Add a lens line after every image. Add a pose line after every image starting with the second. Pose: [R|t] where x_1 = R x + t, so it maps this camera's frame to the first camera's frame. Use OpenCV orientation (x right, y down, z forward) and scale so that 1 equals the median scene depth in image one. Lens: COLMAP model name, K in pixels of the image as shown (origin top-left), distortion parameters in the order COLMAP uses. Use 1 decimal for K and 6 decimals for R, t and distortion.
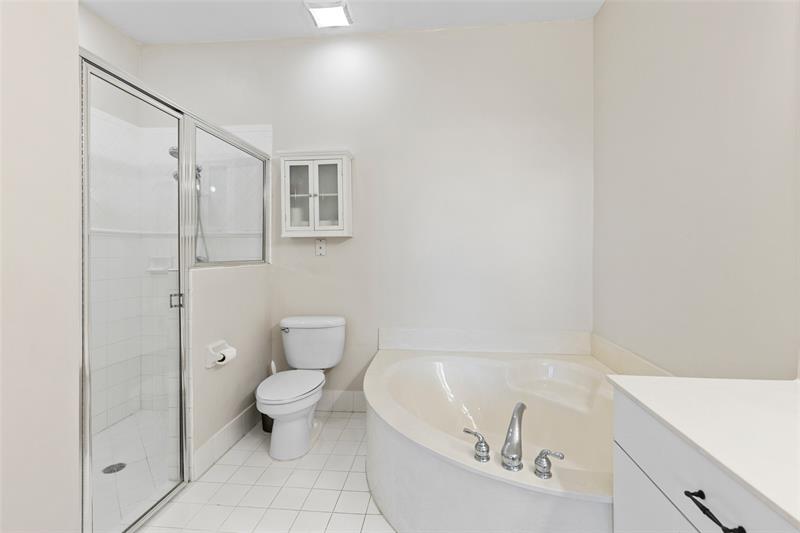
lens RADIAL K [[365.5, 0, 401.6], [0, 365.5, 255.9], [0, 0, 1]] dist [0.007528, -0.000321]
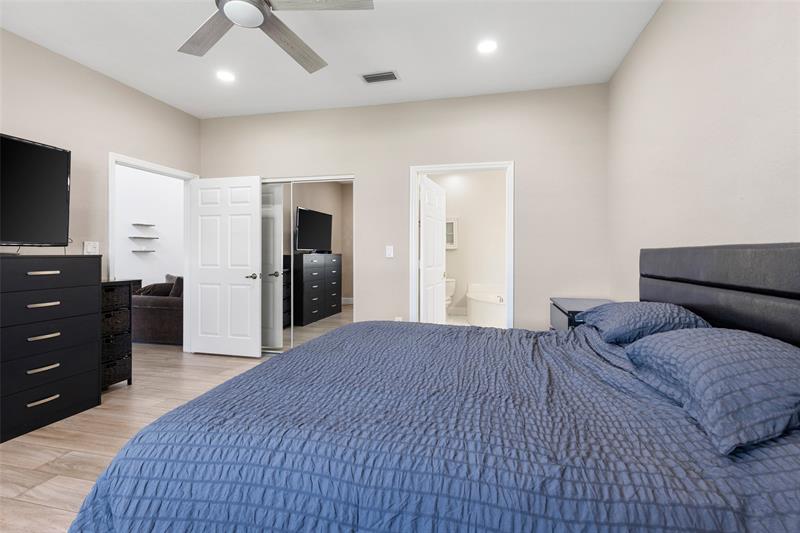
lens RADIAL K [[369.8, 0, 400.0], [0, 369.8, 266.5], [0, 0, 1]] dist [0.000922, -0.000142]
pose [[0.992175, 0.002007, -0.124839, -0.257339], [0.000382, 0.999817, 0.019117, 0.030365], [0.124854, -0.019015, 0.991993, -2.045545]]
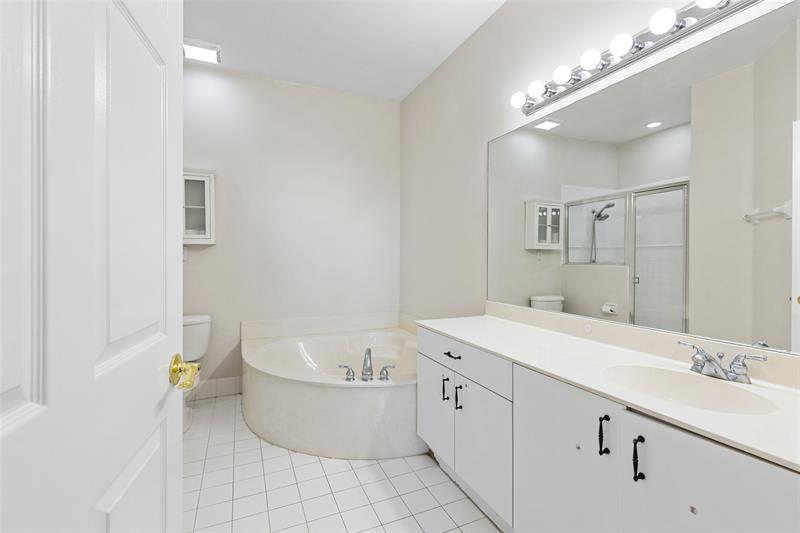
lens RADIAL K [[369.8, 0, 400.0], [0, 369.8, 266.5], [0, 0, 1]] dist [0.000922, -0.000142]
pose [[0.866342, -0.001529, 0.499448, -0.255063], [-0.000067, 0.999995, 0.003178, 0.014855], [-0.499451, -0.002787, 0.866338, -0.348404]]
